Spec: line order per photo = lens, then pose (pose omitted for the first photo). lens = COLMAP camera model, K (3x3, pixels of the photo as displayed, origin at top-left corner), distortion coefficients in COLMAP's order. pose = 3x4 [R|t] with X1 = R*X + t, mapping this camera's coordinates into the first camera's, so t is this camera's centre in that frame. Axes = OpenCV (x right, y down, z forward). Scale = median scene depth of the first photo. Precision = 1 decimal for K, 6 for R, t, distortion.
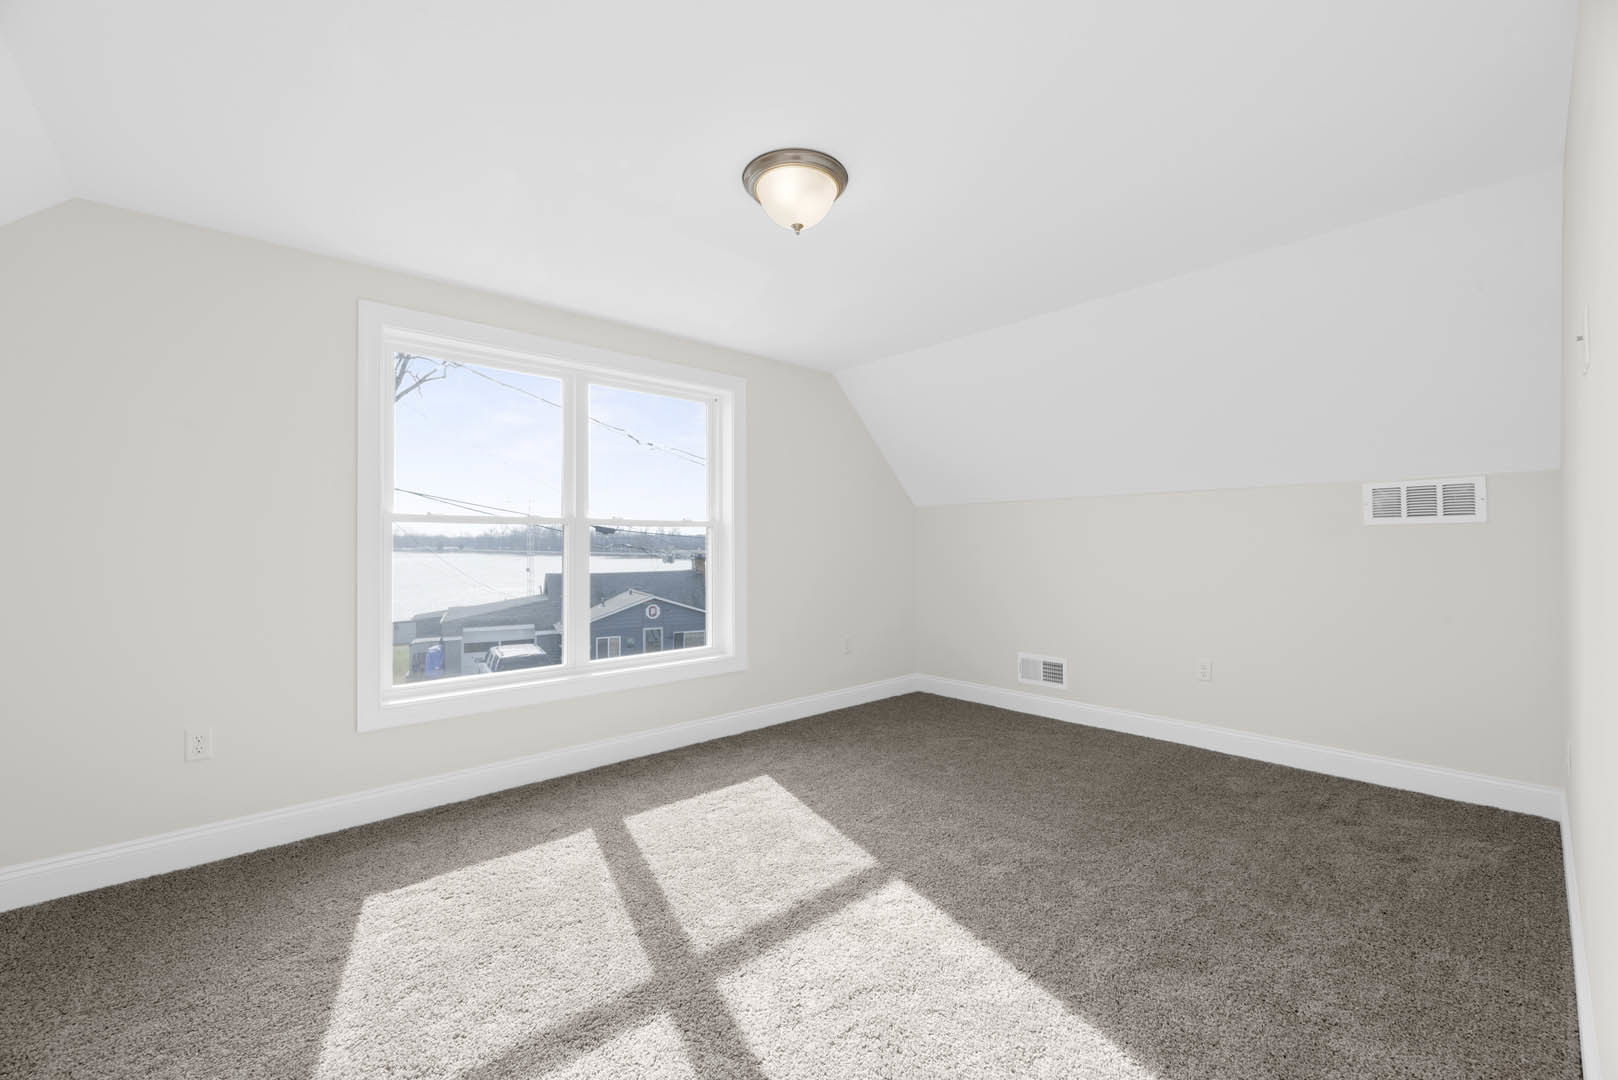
lens RADIAL K [[653.4, 0, 803.6], [0, 653.4, 547.1], [0, 0, 1]] dist [-0.010813, -0.000091]
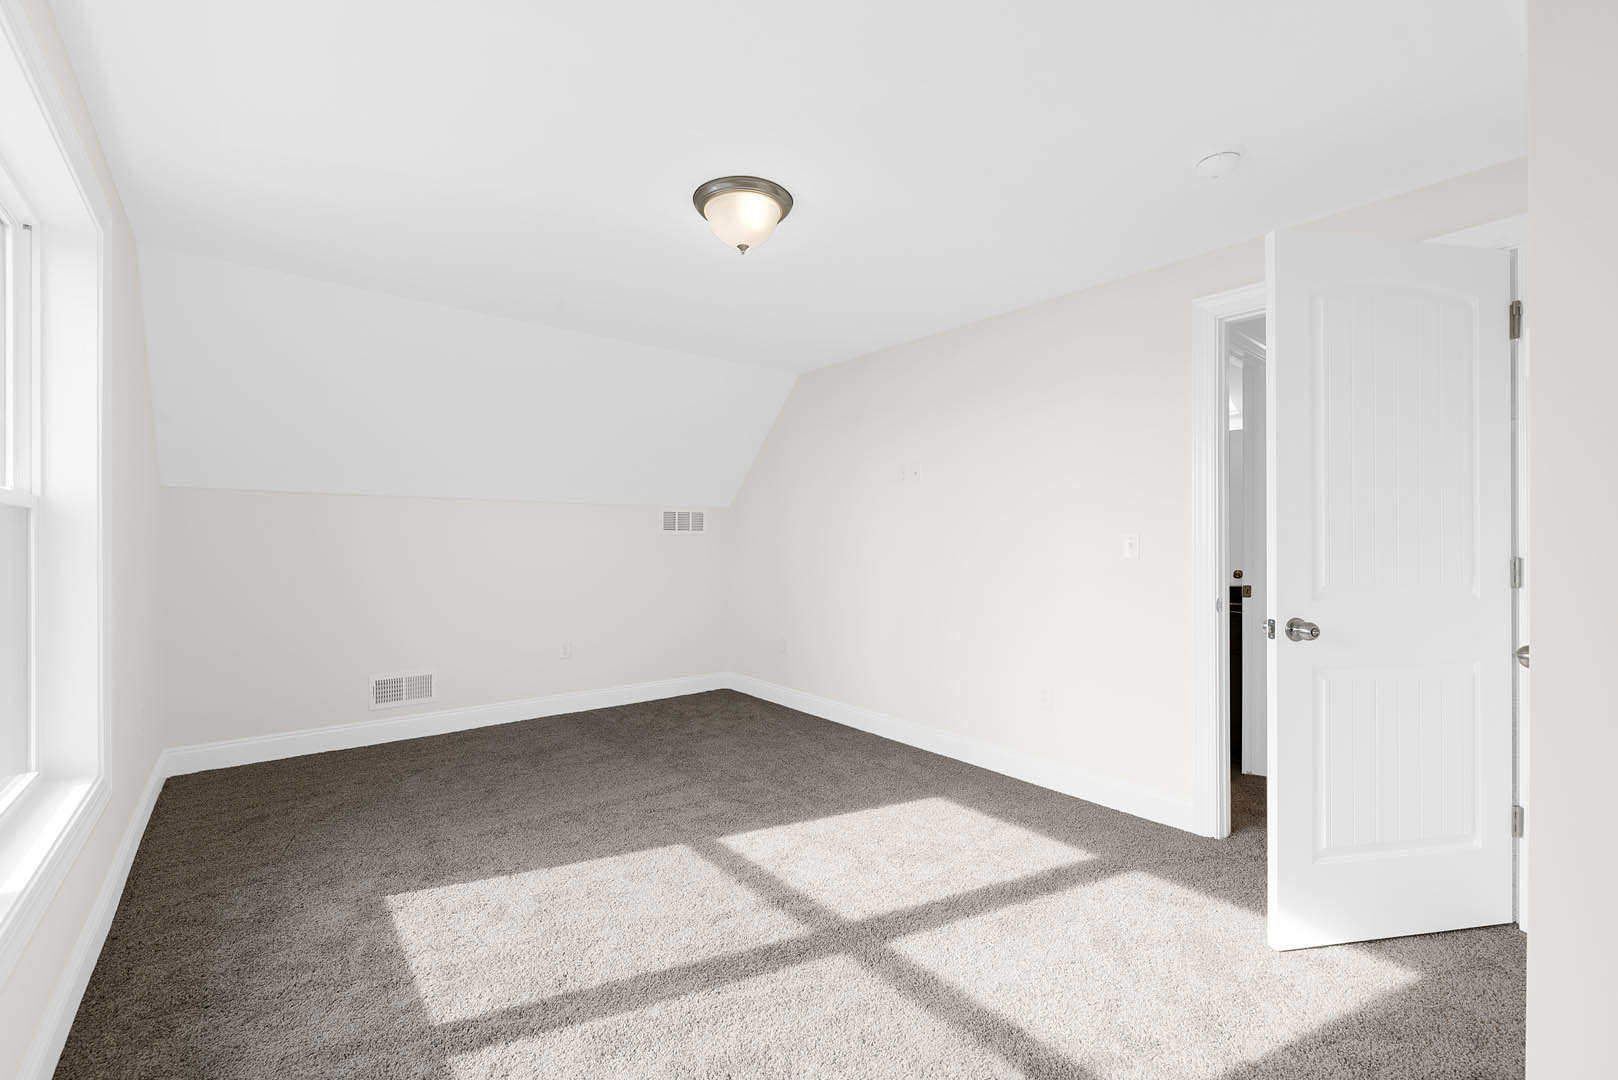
lens RADIAL K [[653.2, 0, 806.9], [0, 653.2, 539.9], [0, 0, 1]] dist [-0.002591, 0.000069]
pose [[0.089524, 0.002920, 0.995980, -0.805279], [0.014113, 0.999892, -0.004200, -0.011072], [-0.995885, 0.014432, 0.089473, 0.587631]]
